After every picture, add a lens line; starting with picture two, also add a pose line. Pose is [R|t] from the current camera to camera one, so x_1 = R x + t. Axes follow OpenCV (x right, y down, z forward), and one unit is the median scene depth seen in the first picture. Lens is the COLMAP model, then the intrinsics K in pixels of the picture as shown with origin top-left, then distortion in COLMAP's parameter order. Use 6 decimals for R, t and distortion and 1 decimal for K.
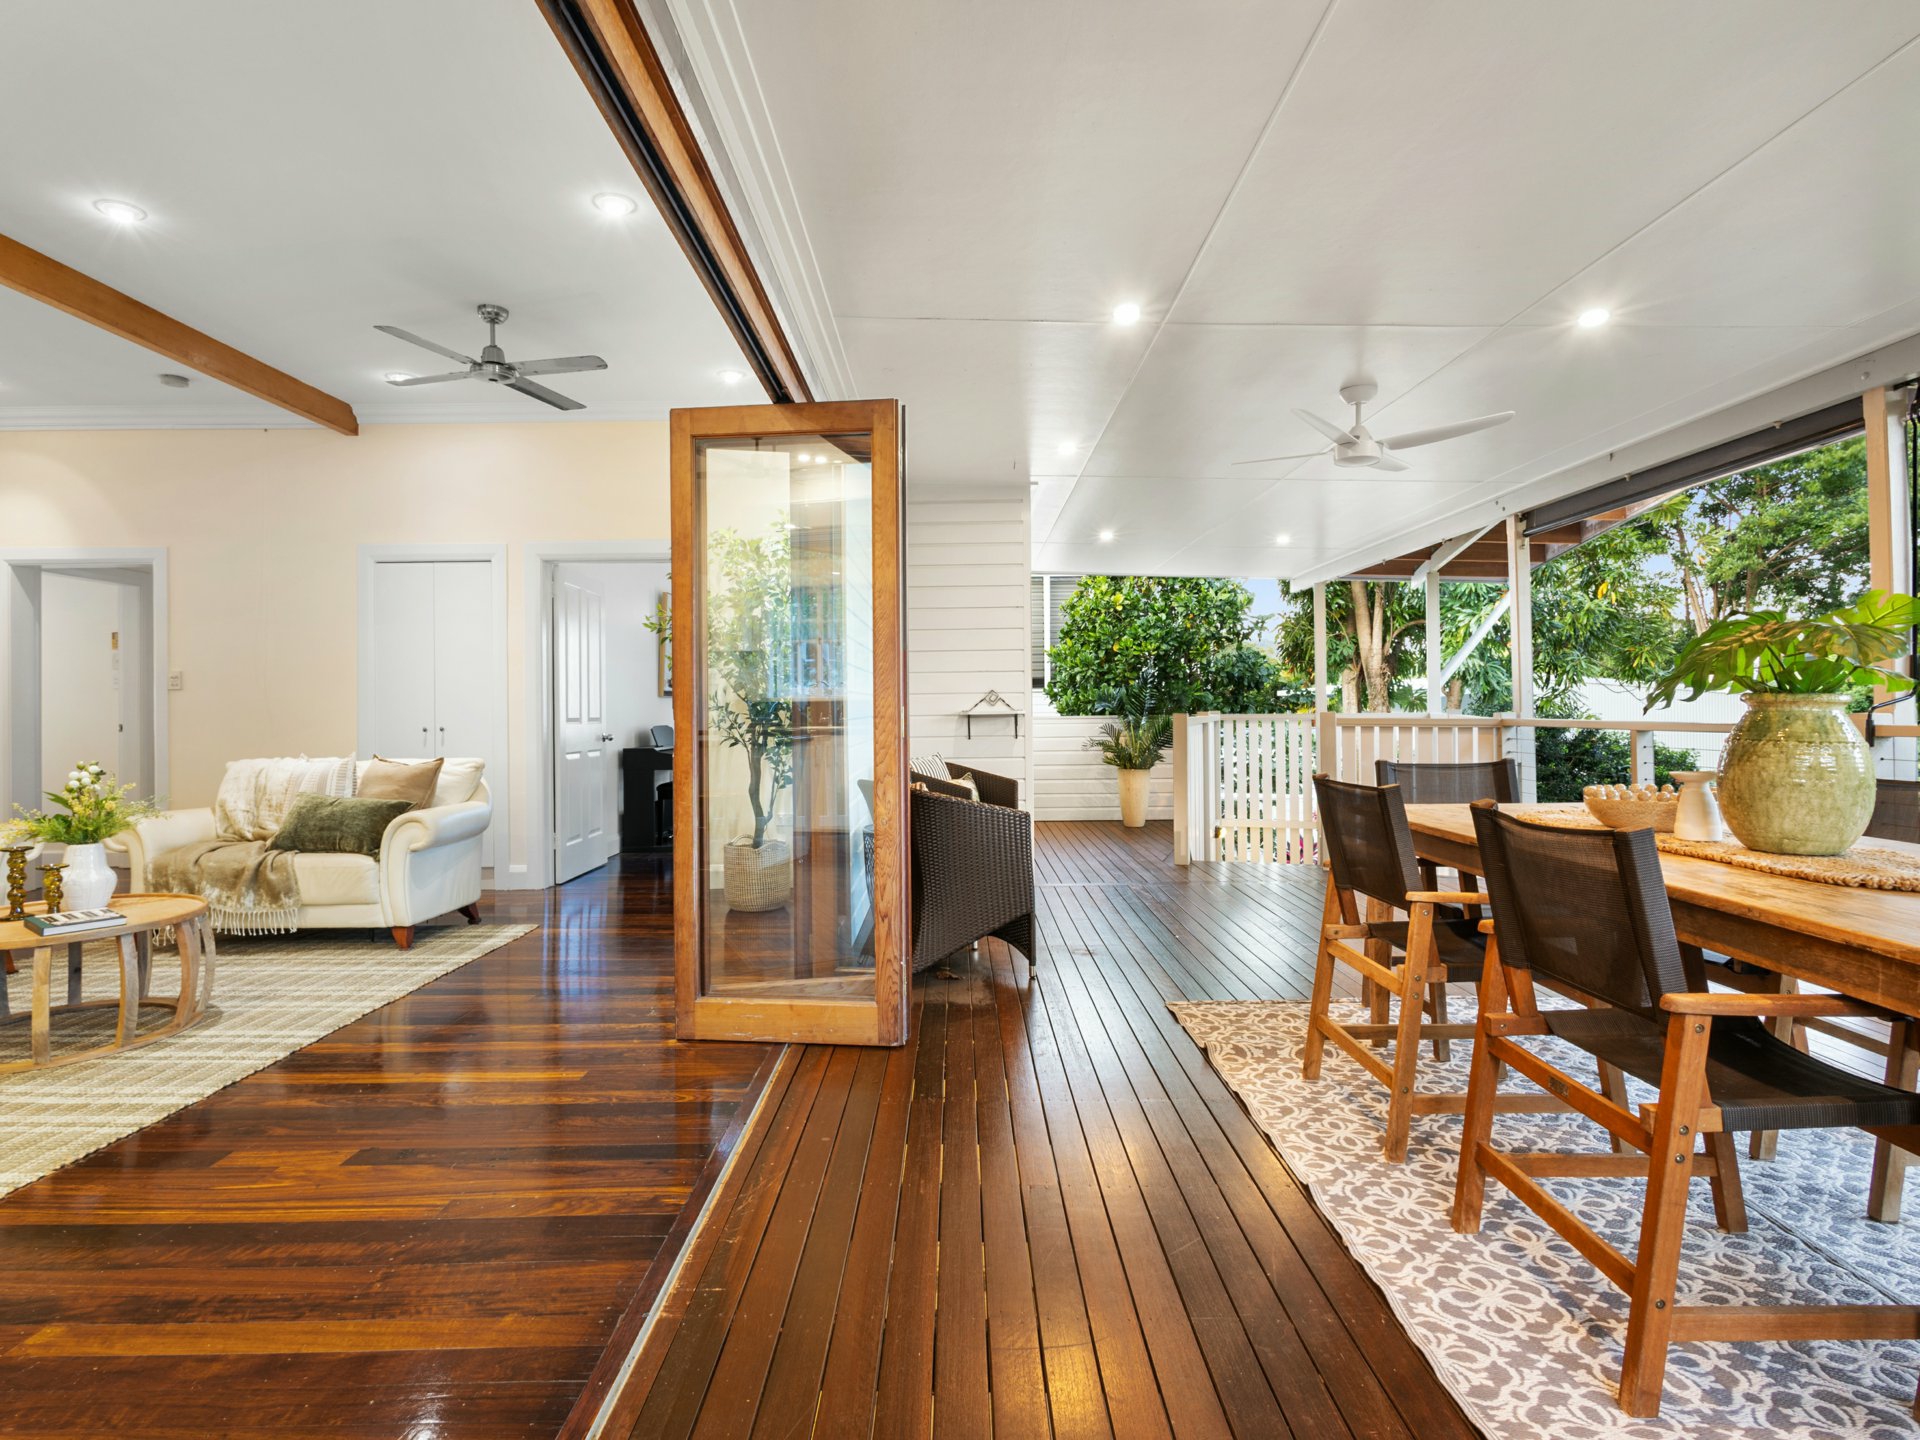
lens RADIAL K [[981.6, 0, 953.8], [0, 981.6, 703.5], [0, 0, 1]] dist [0.000618, -0.000972]
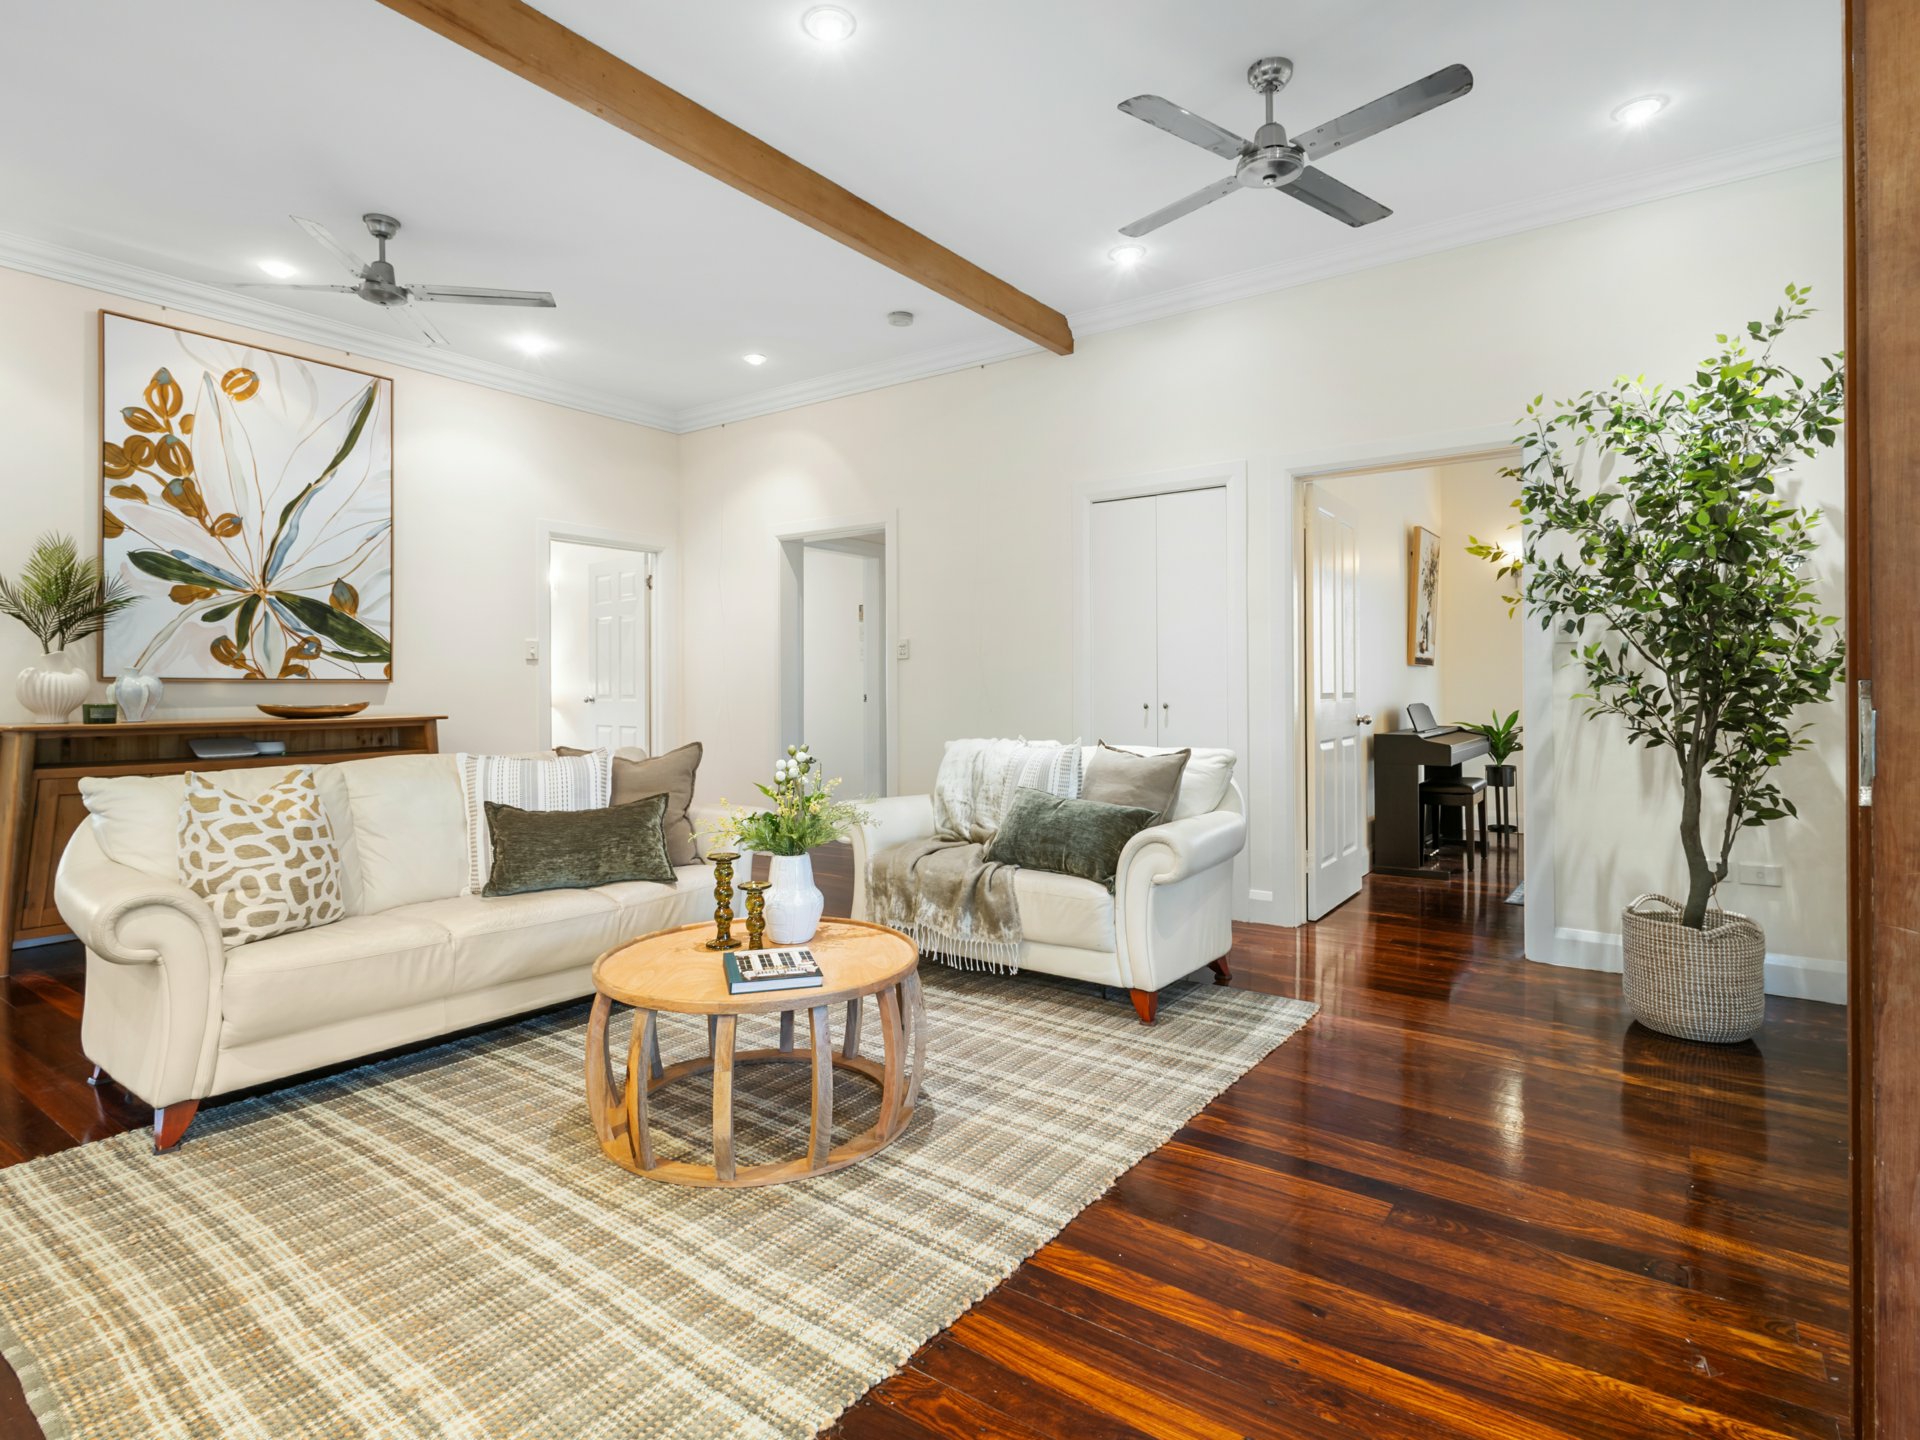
lens RADIAL K [[981.6, 0, 952.9], [0, 981.6, 686.0], [0, 0, 1]] dist [0.000618, -0.000972]
pose [[0.803153, 0.006227, -0.595740, -0.259851], [-0.000505, 0.999952, 0.009771, 0.003323], [0.595772, -0.007547, 0.803118, 0.364500]]
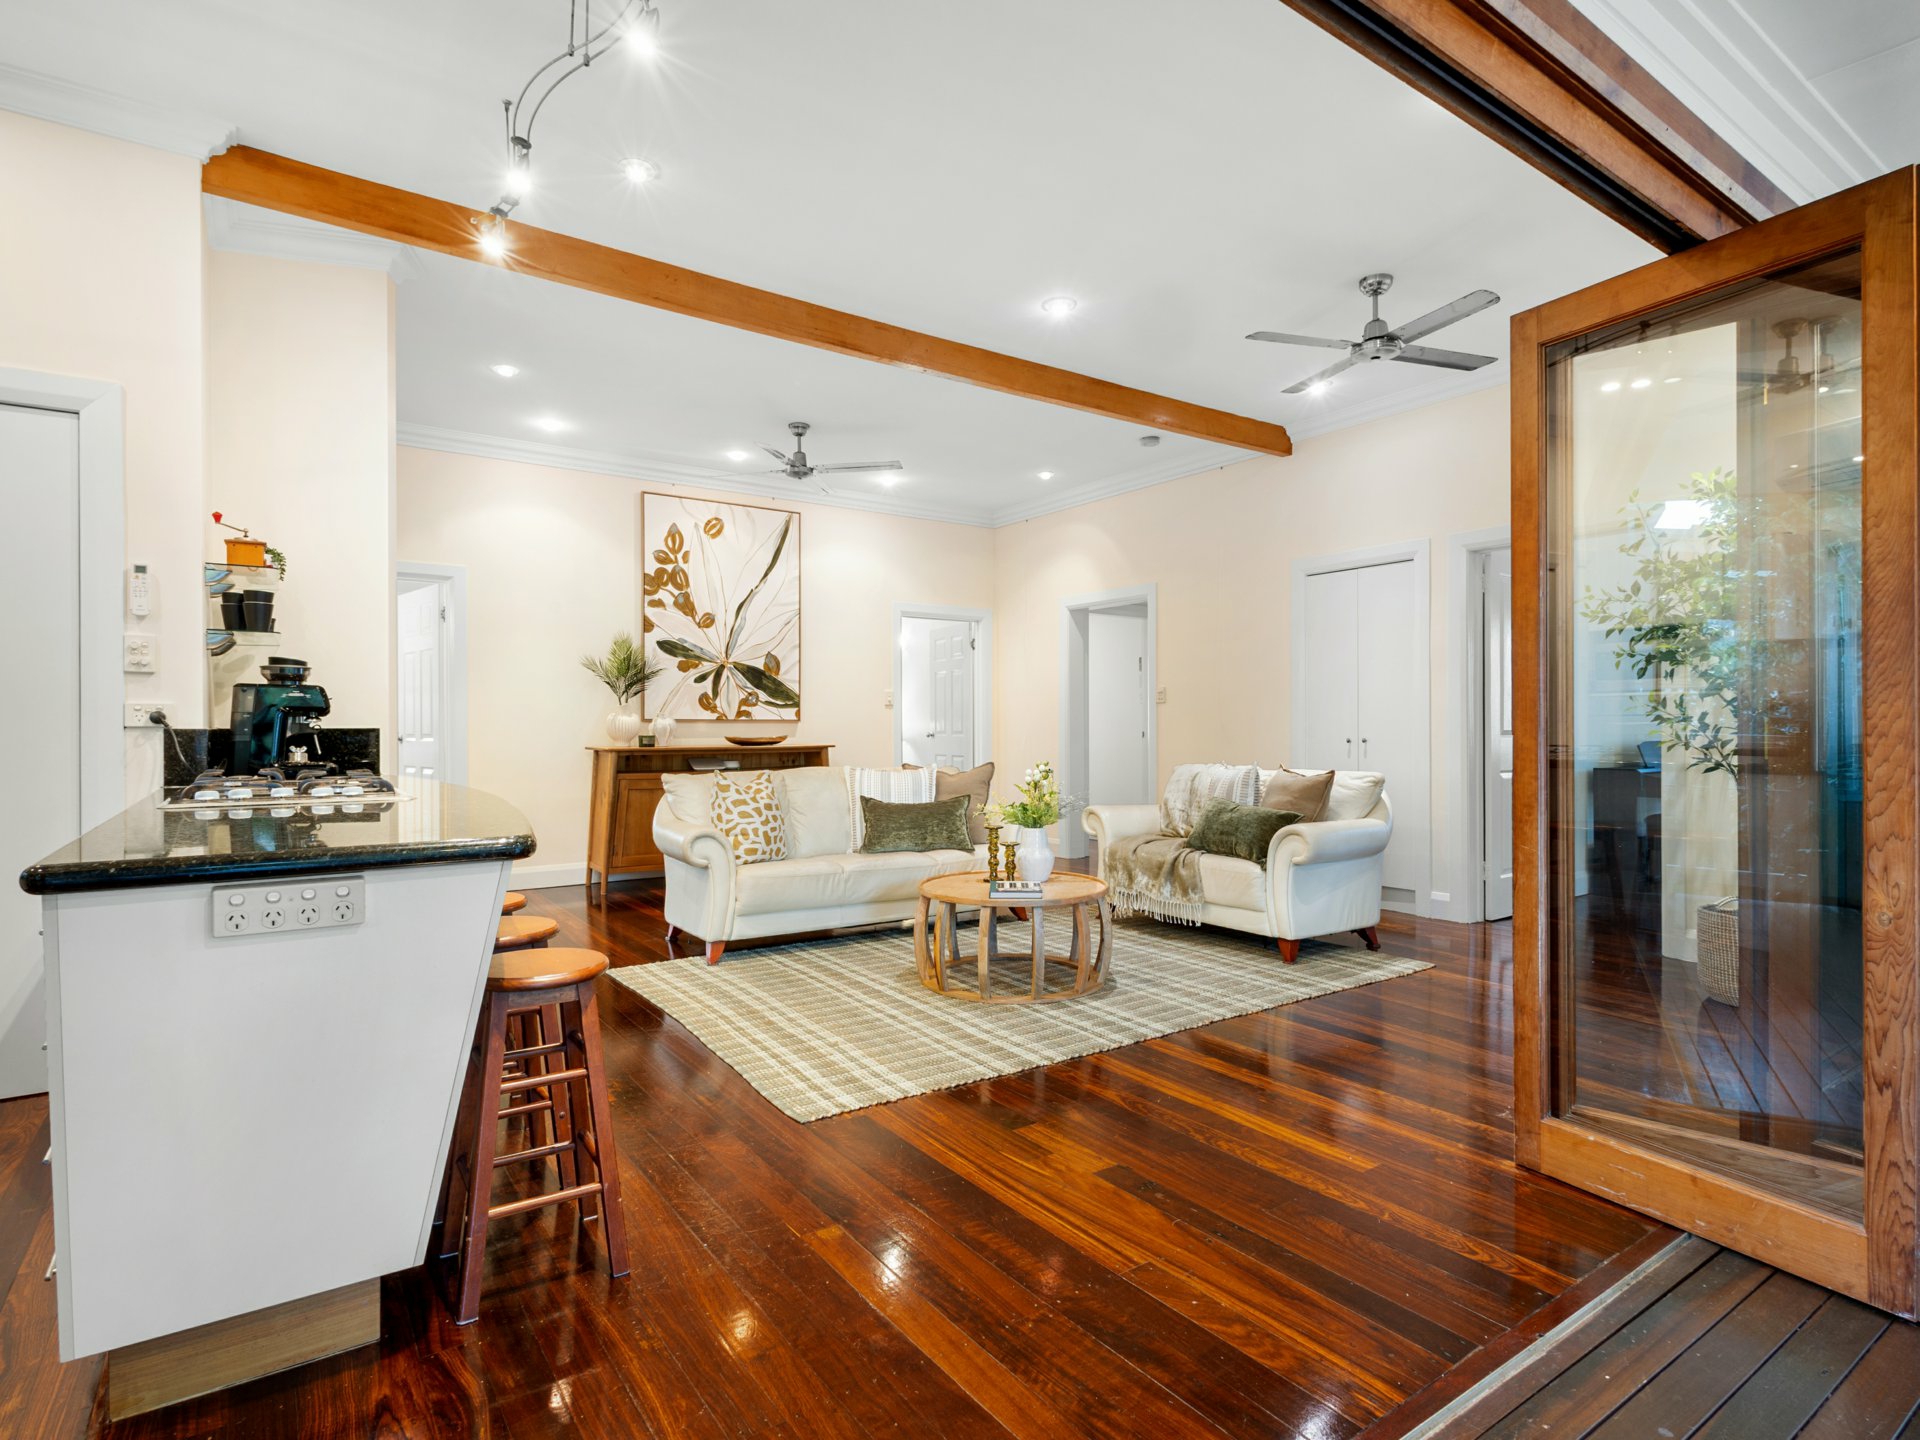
lens RADIAL K [[981.6, 0, 972.7], [0, 981.6, 727.3], [0, 0, 1]] dist [0.000618, -0.000972]
pose [[0.572656, 0.008325, -0.819753, 0.068255], [0.002903, 0.999922, 0.012182, 0.000526], [0.819790, -0.009356, 0.572587, 0.179258]]
